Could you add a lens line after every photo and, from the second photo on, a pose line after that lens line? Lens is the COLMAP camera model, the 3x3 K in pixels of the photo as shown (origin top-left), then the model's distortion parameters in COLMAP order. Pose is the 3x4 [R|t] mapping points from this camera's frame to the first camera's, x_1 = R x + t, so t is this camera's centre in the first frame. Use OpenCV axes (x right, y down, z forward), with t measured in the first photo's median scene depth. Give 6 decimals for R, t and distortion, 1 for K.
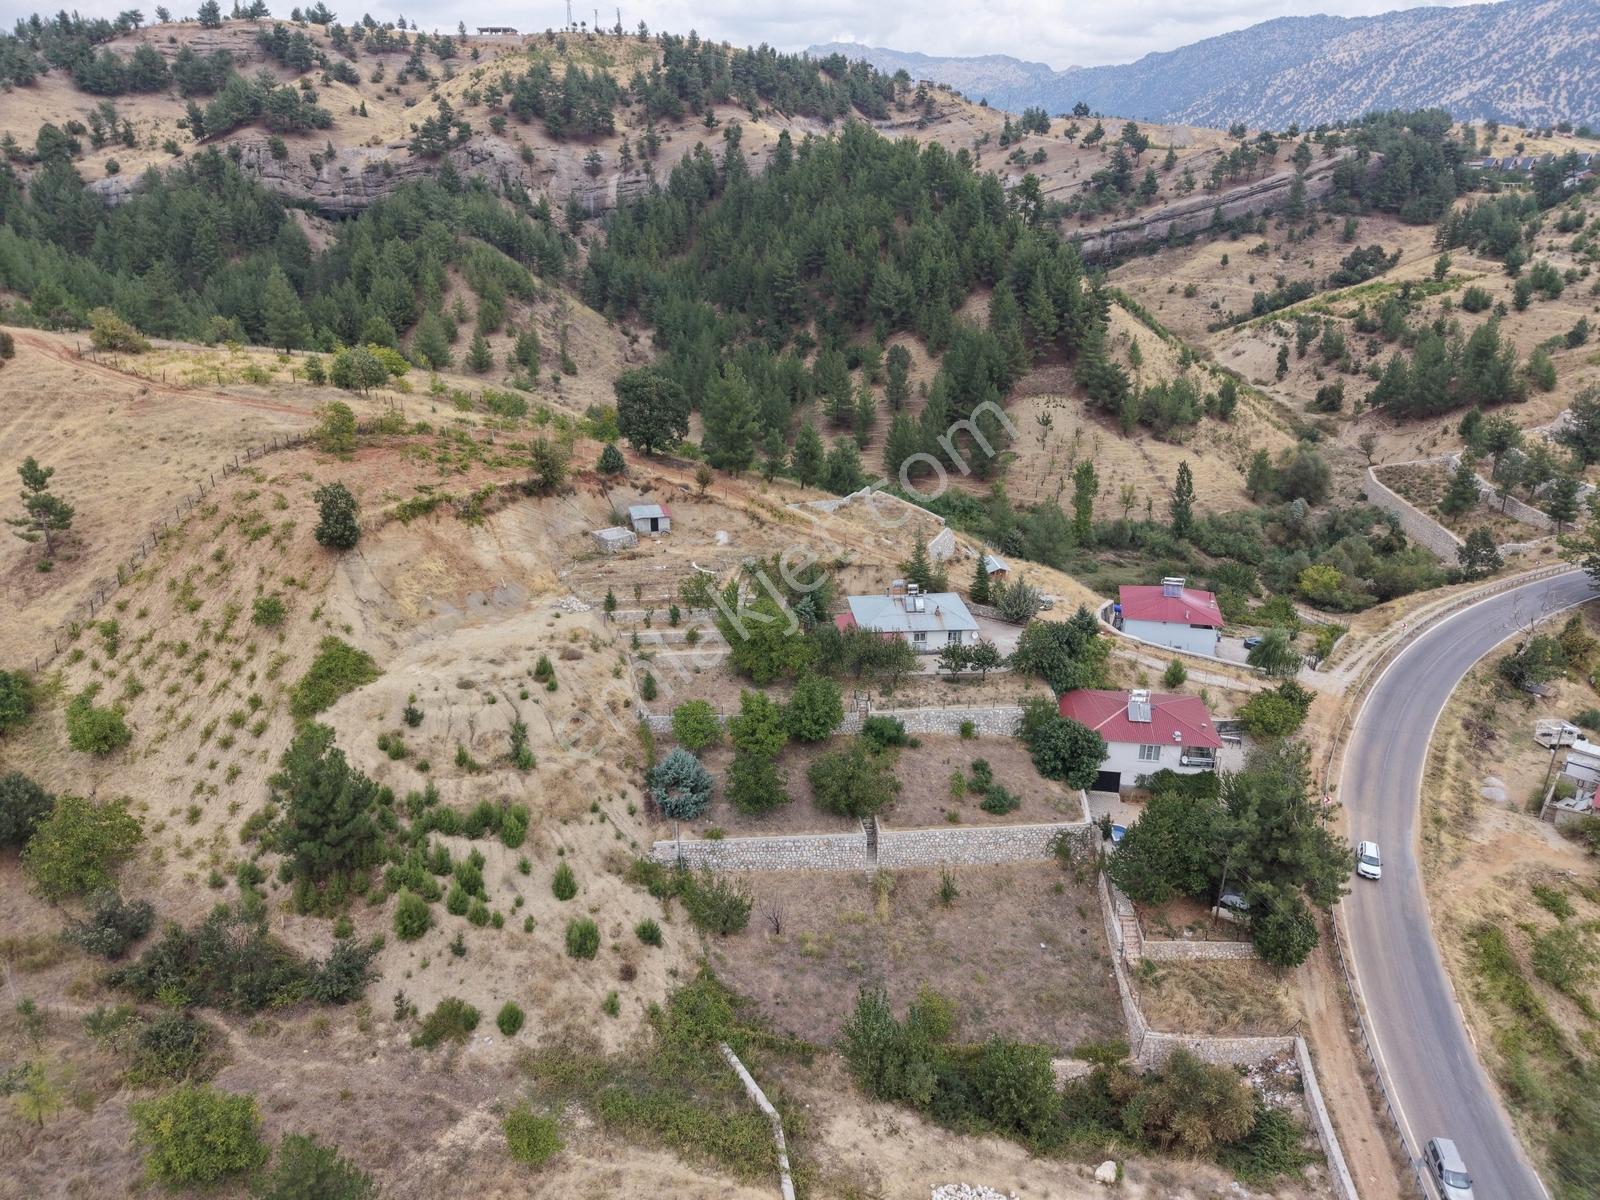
lens RADIAL K [[1068.5, 0, 791.3], [0, 1068.5, 598.5], [0, 0, 1]] dist [0.016846, -0.013952]
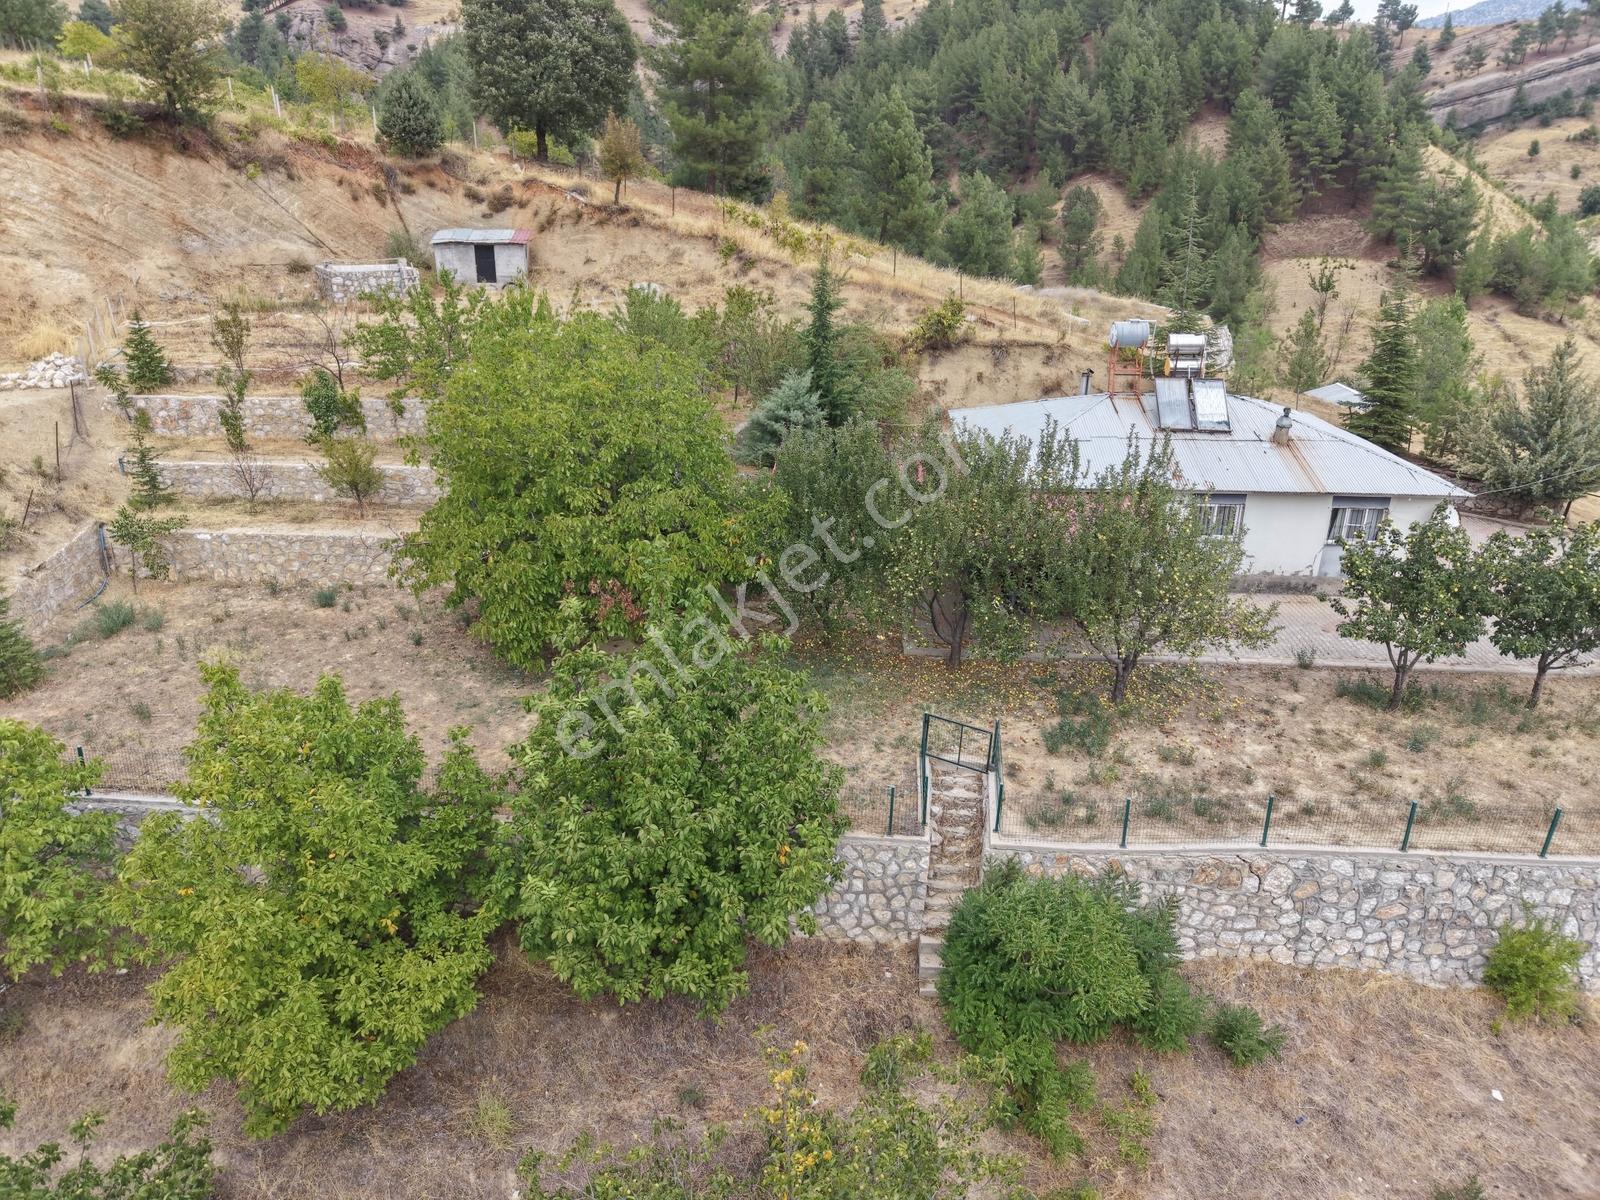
lens RADIAL K [[1068.5, 0, 788.0], [0, 1068.5, 598.4], [0, 0, 1]] dist [0.016846, -0.013952]
pose [[0.989232, 0.051930, -0.136831, 0.049020], [-0.052084, 0.998640, 0.002454, 0.052523], [0.136772, 0.004699, 0.990591, 0.642177]]
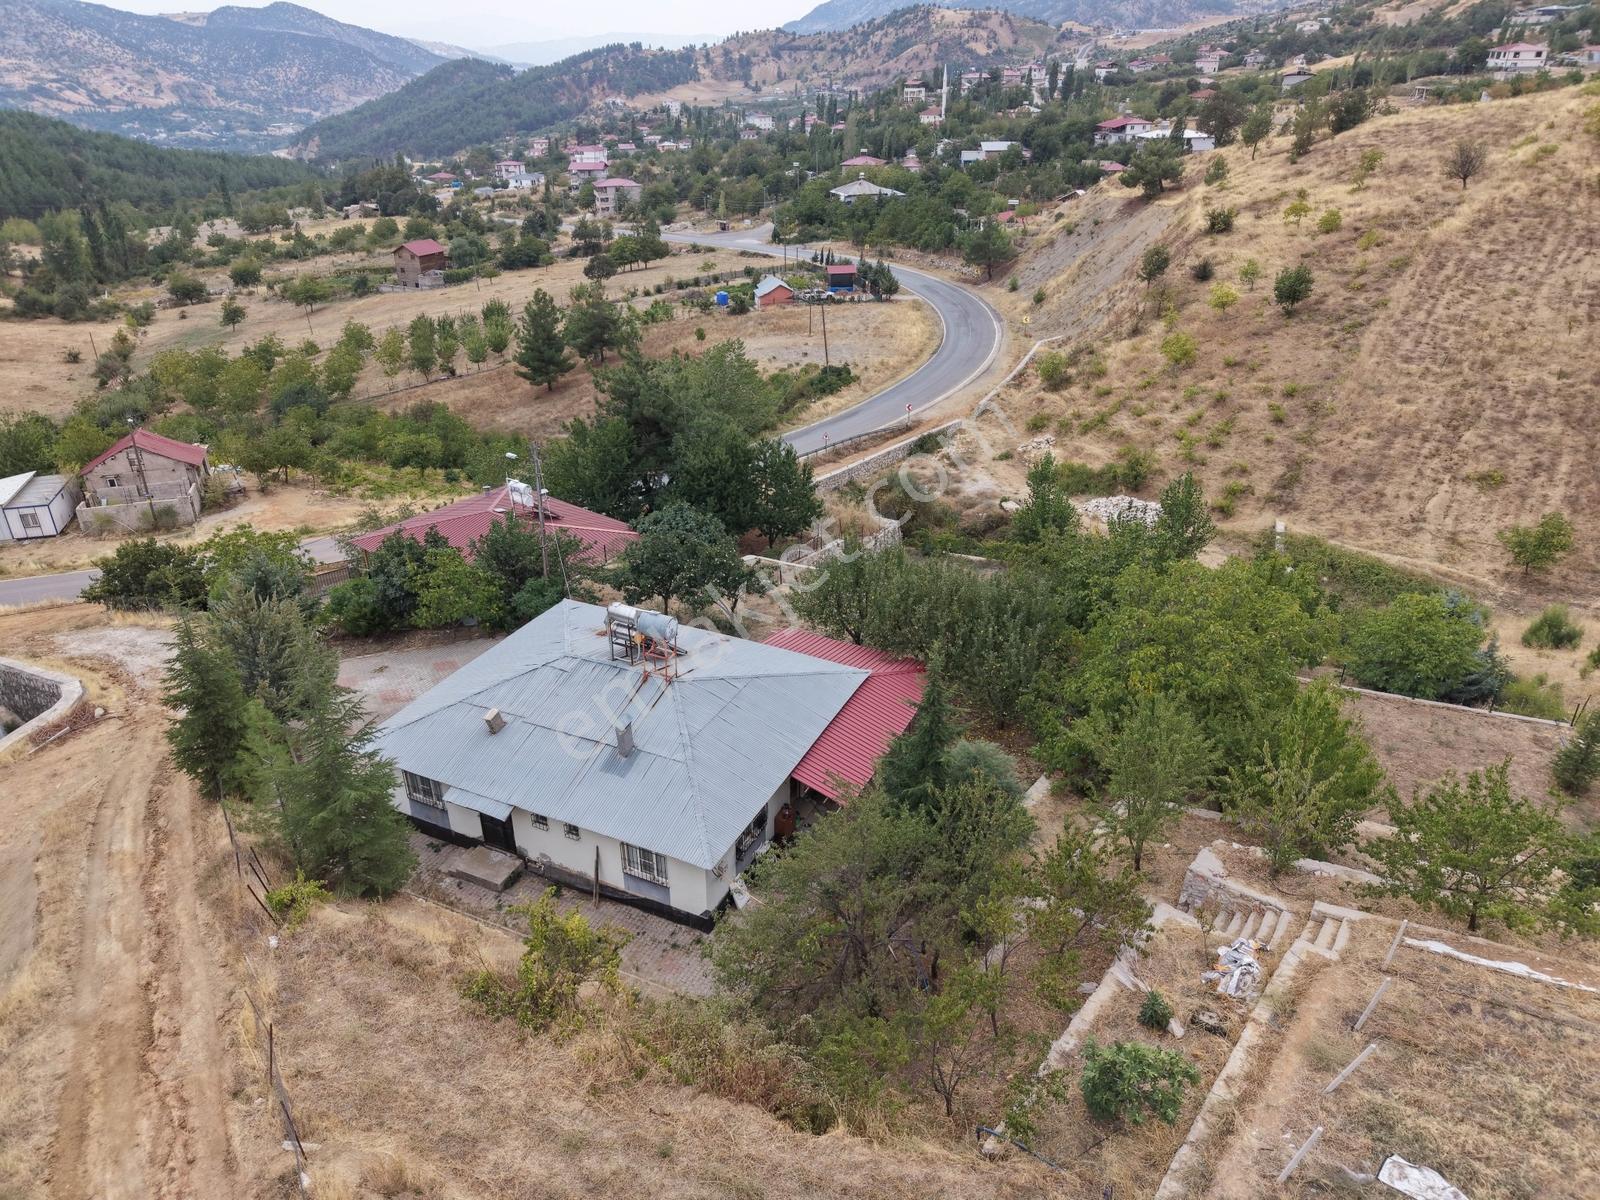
lens RADIAL K [[1068.5, 0, 792.4], [0, 1068.5, 595.3], [0, 0, 1]] dist [0.016846, -0.013952]
pose [[-0.861874, -0.228413, 0.452771, -0.048154], [0.185582, 0.688829, 0.700766, -0.186841], [-0.471946, 0.687998, -0.551294, 1.017098]]
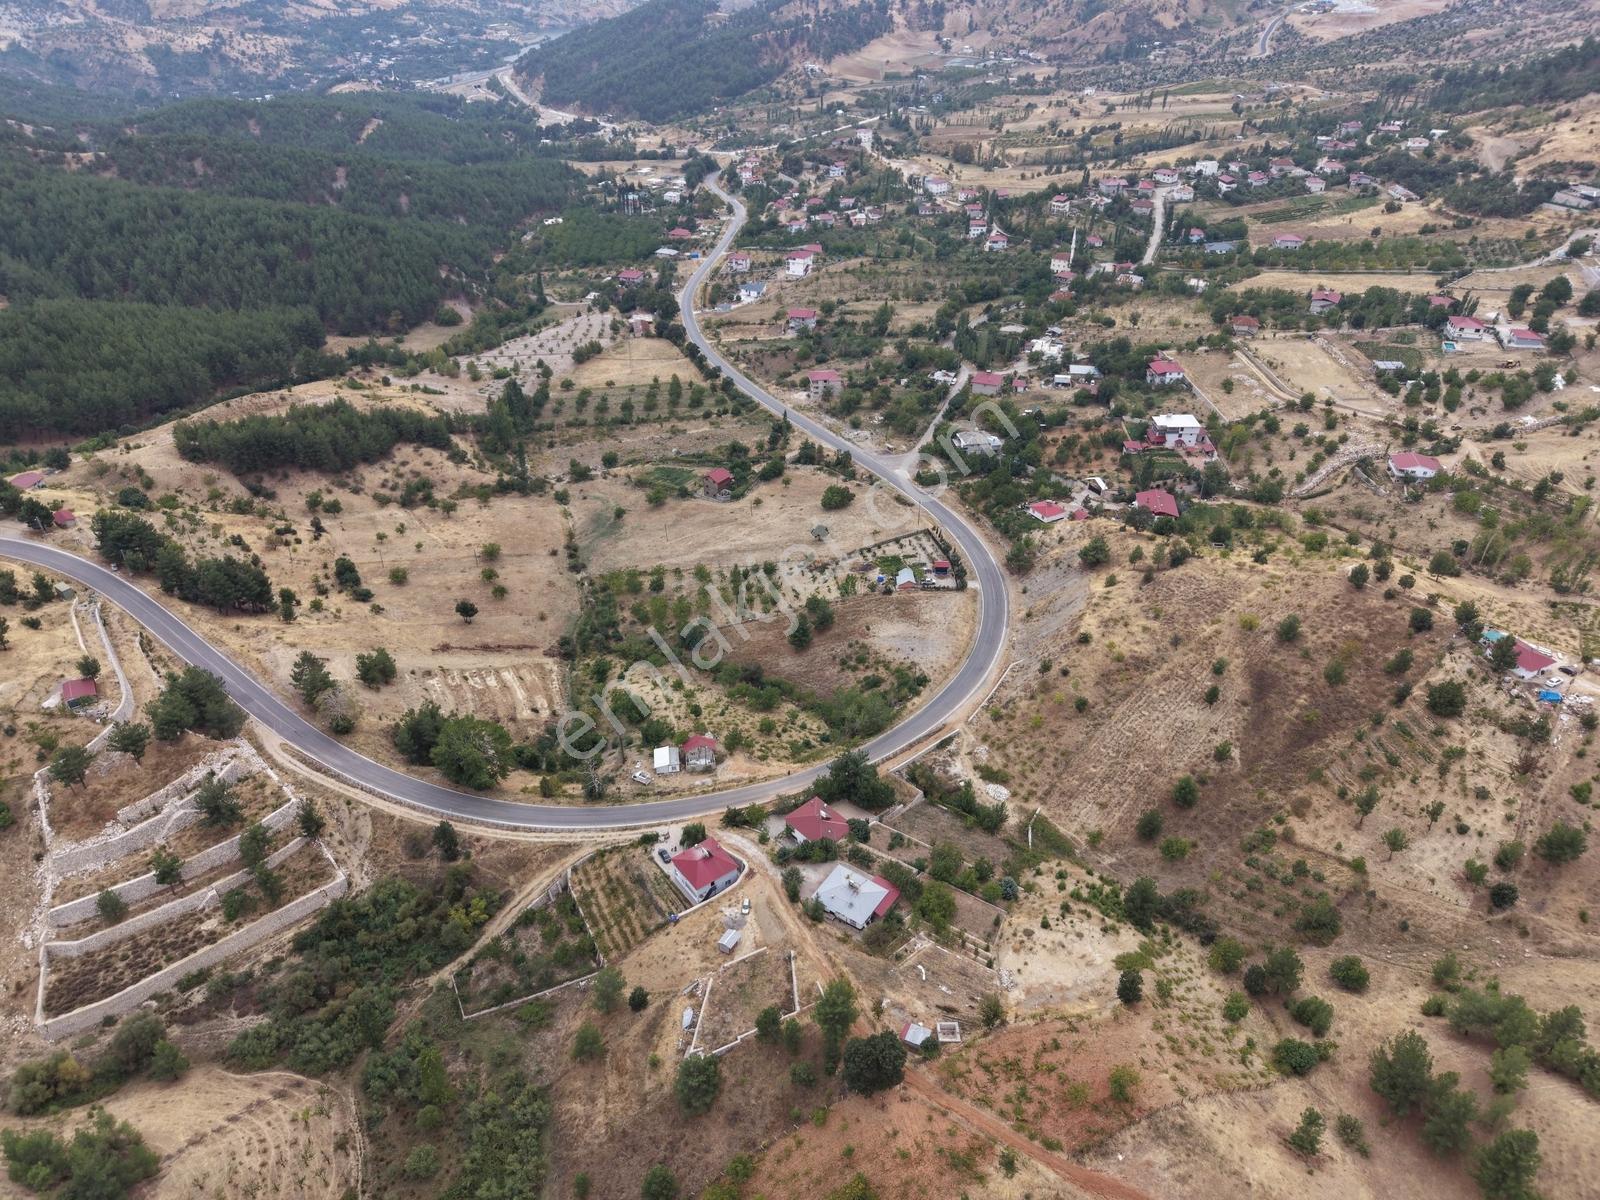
lens RADIAL K [[1068.5, 0, 789.8], [0, 1068.5, 595.5], [0, 0, 1]] dist [0.016846, -0.013952]
pose [[-0.768703, -0.353230, 0.533220, -0.591475], [0.232220, 0.622652, 0.747247, -1.646145], [-0.595961, 0.698236, -0.396608, 1.326751]]
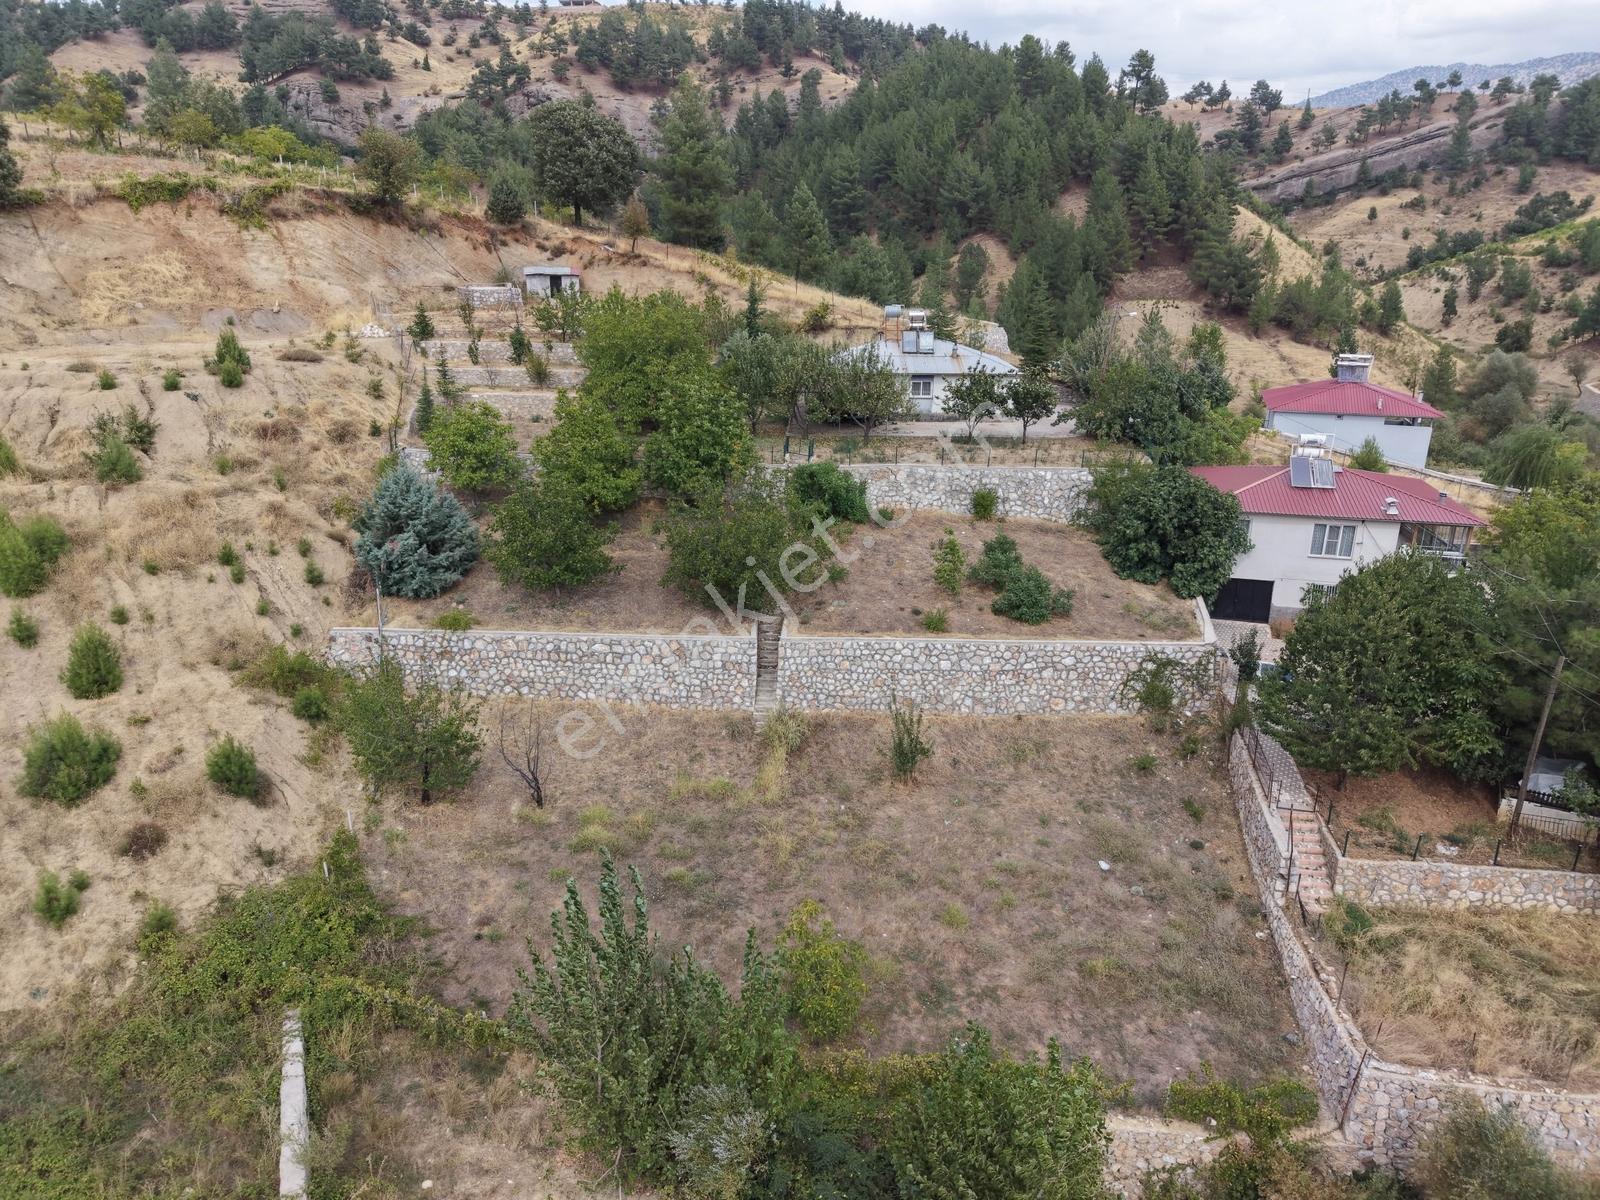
lens RADIAL K [[1068.5, 0, 791.0], [0, 1068.5, 597.8], [0, 0, 1]] dist [0.016846, -0.013952]
pose [[0.995031, 0.036321, -0.092703, 0.095130], [-0.040650, 0.998148, -0.045249, 0.160475], [0.090888, 0.048793, 0.994665, 0.359021]]
